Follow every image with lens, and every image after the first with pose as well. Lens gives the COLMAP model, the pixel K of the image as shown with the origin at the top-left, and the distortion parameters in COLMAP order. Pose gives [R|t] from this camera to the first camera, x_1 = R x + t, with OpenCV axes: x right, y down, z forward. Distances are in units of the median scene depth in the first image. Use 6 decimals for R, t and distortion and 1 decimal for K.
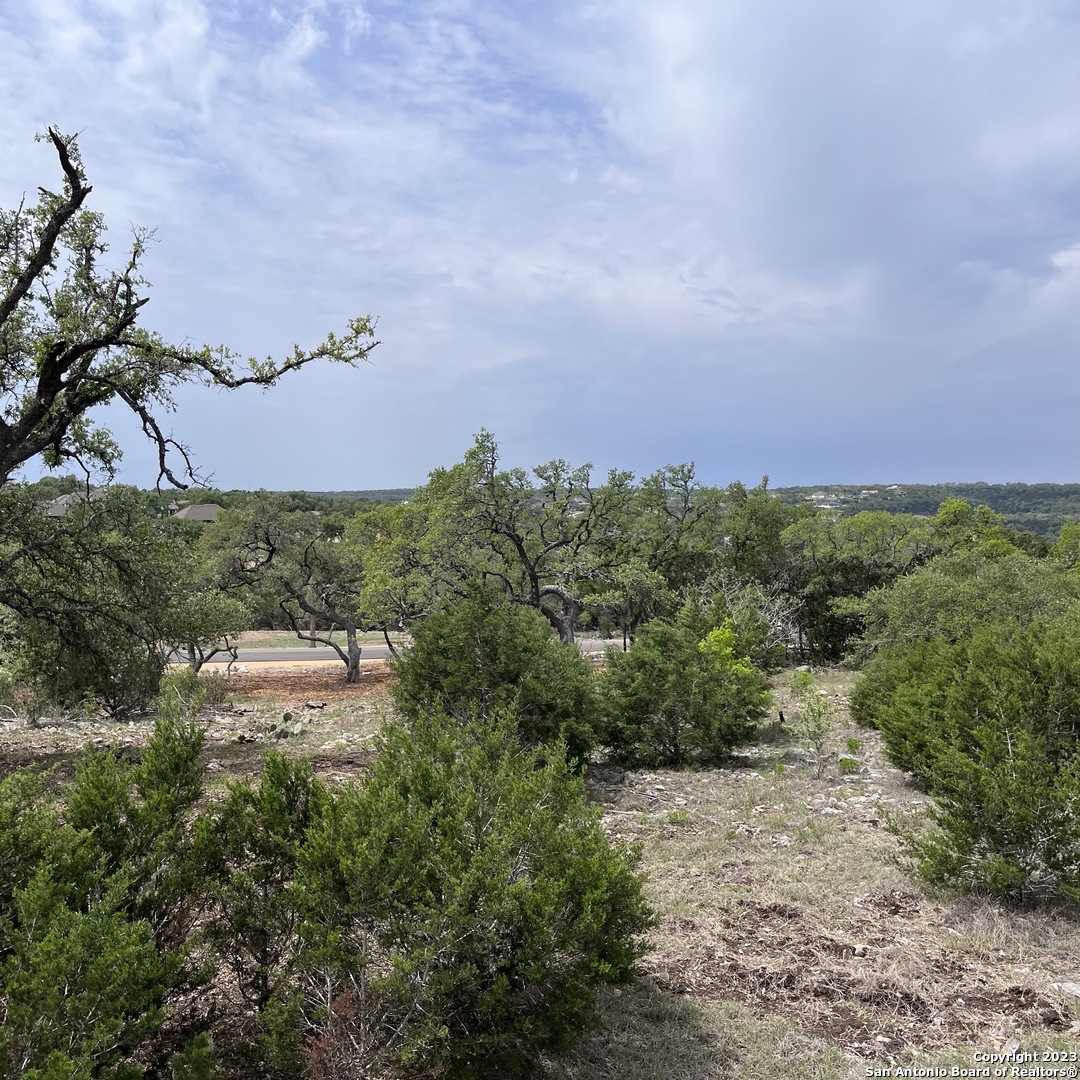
lens RADIAL K [[1091.1, 0, 545.7], [0, 1091.1, 535.5], [0, 0, 1]] dist [0.052279, -0.051357]
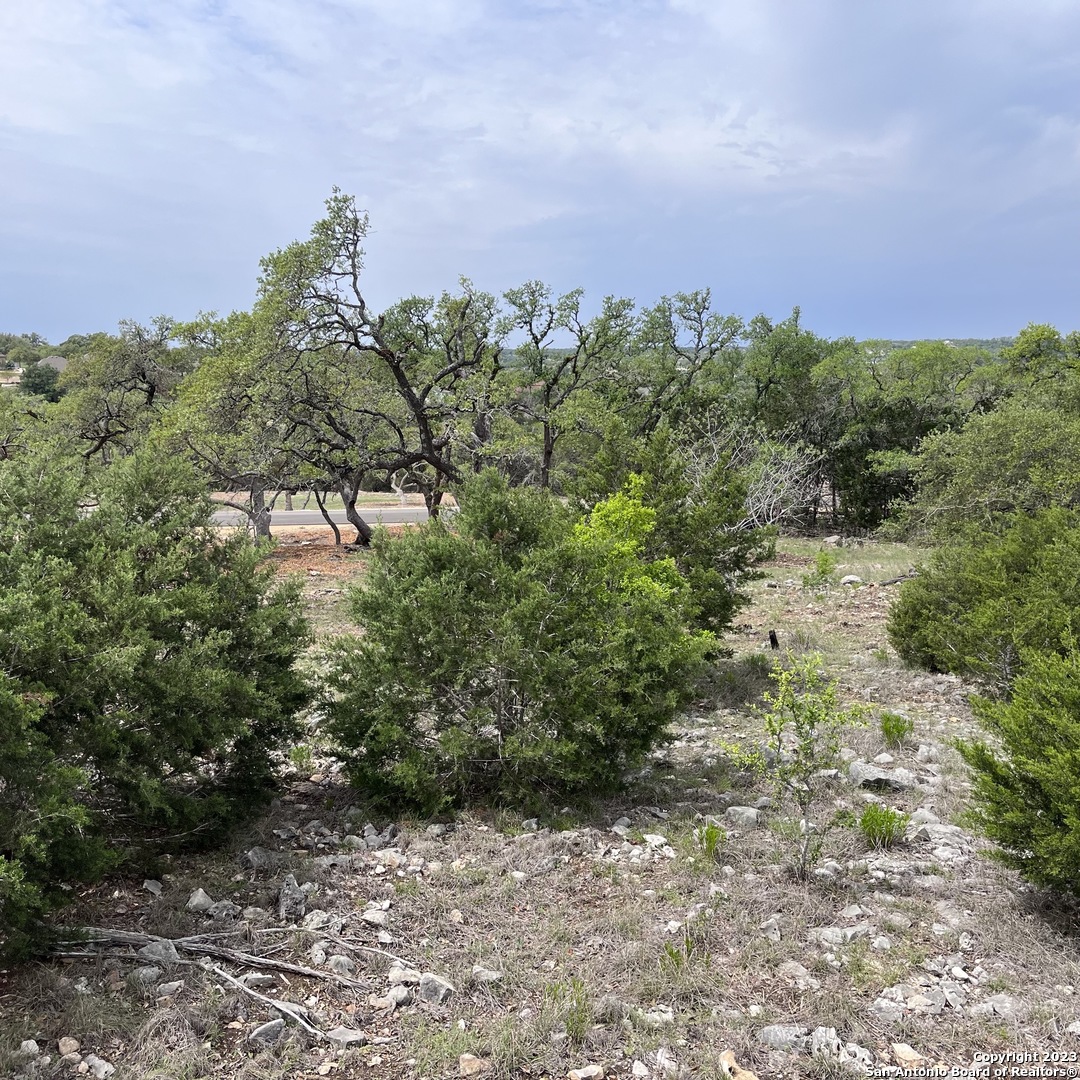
lens RADIAL K [[1069.3, 0, 515.6], [0, 1069.3, 540.7], [0, 0, 1]] dist [0.008666, -0.006698]
pose [[0.997637, 0.003998, -0.068595, 0.127744], [0.005160, 0.991127, 0.132818, 0.037368], [0.068517, -0.132858, 0.988764, 0.466894]]
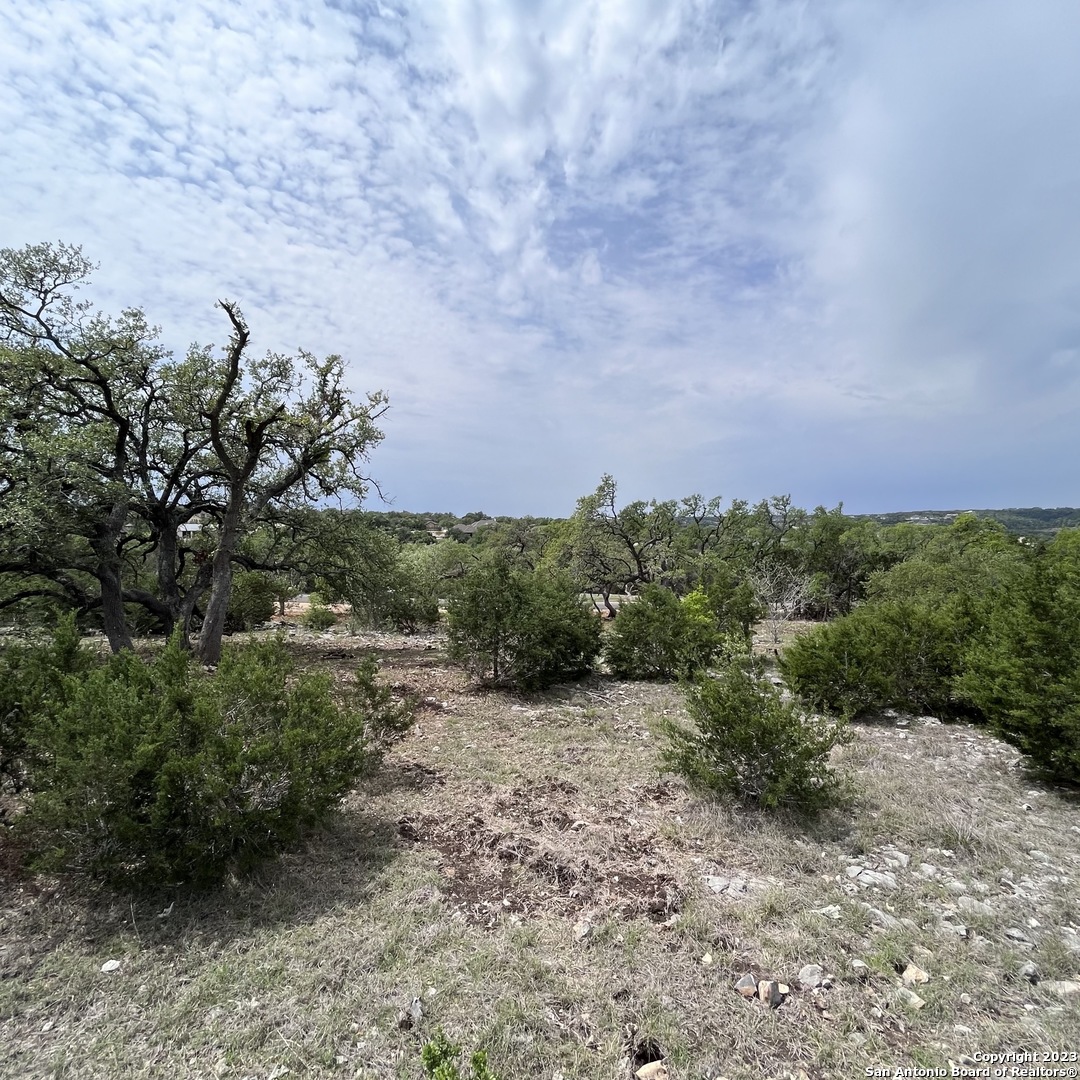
lens RADIAL K [[601.1, 0, 547.9], [0, 601.1, 537.2], [0, 0, 1]] dist [0.000219, -0.000427]
pose [[0.951712, -0.003051, -0.306978, 0.190018], [-0.000006, 0.999950, -0.009957, 0.015357], [0.306993, 0.009478, 0.951665, 0.120088]]
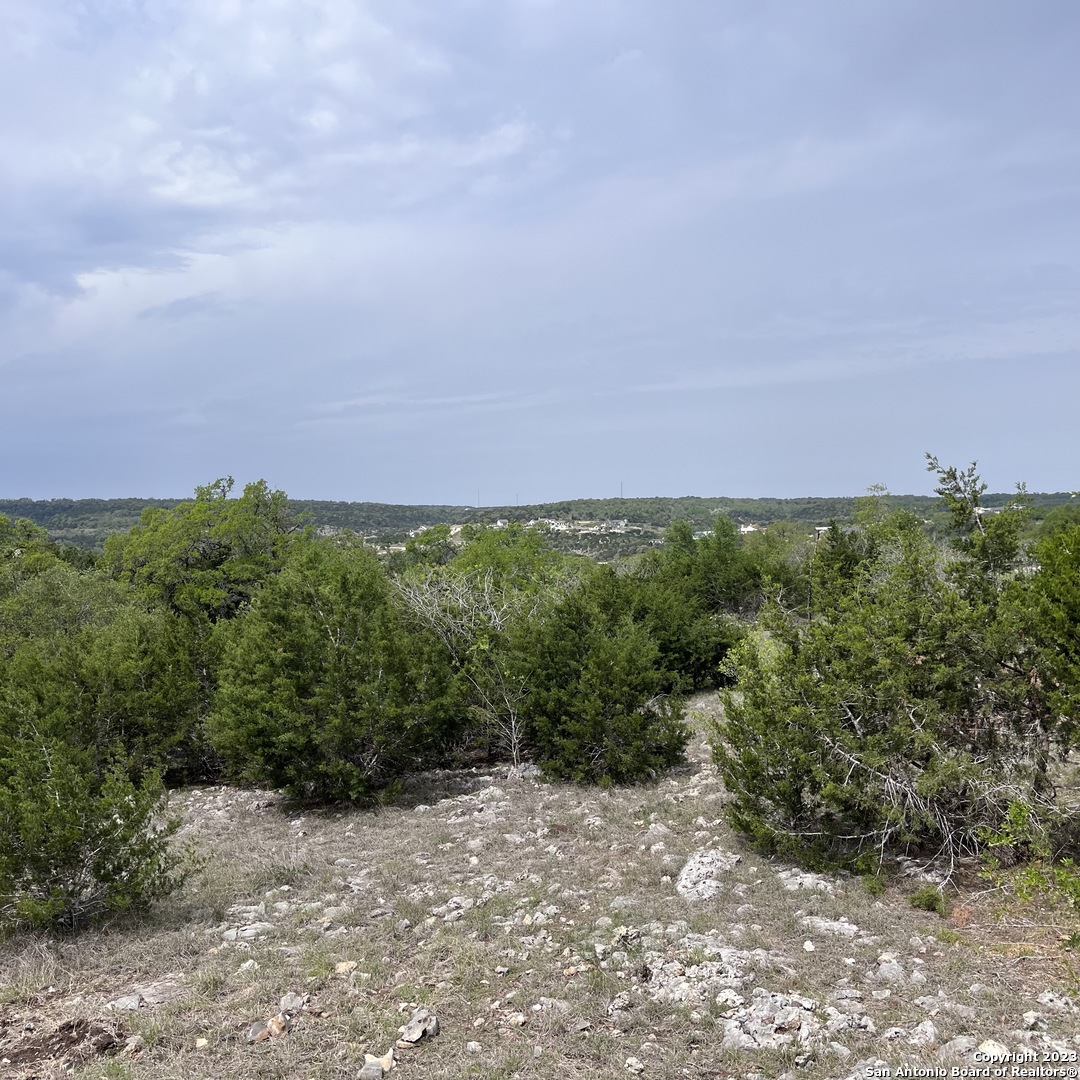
lens RADIAL K [[1091.8, 0, 560.6], [0, 1091.8, 545.8], [0, 0, 1]] dist [0.040406, -0.044360]
pose [[0.675062, -0.043887, 0.736455, 0.018279], [0.047949, 0.998729, 0.015565, 0.007892], [-0.736202, 0.024804, 0.676308, 0.028272]]
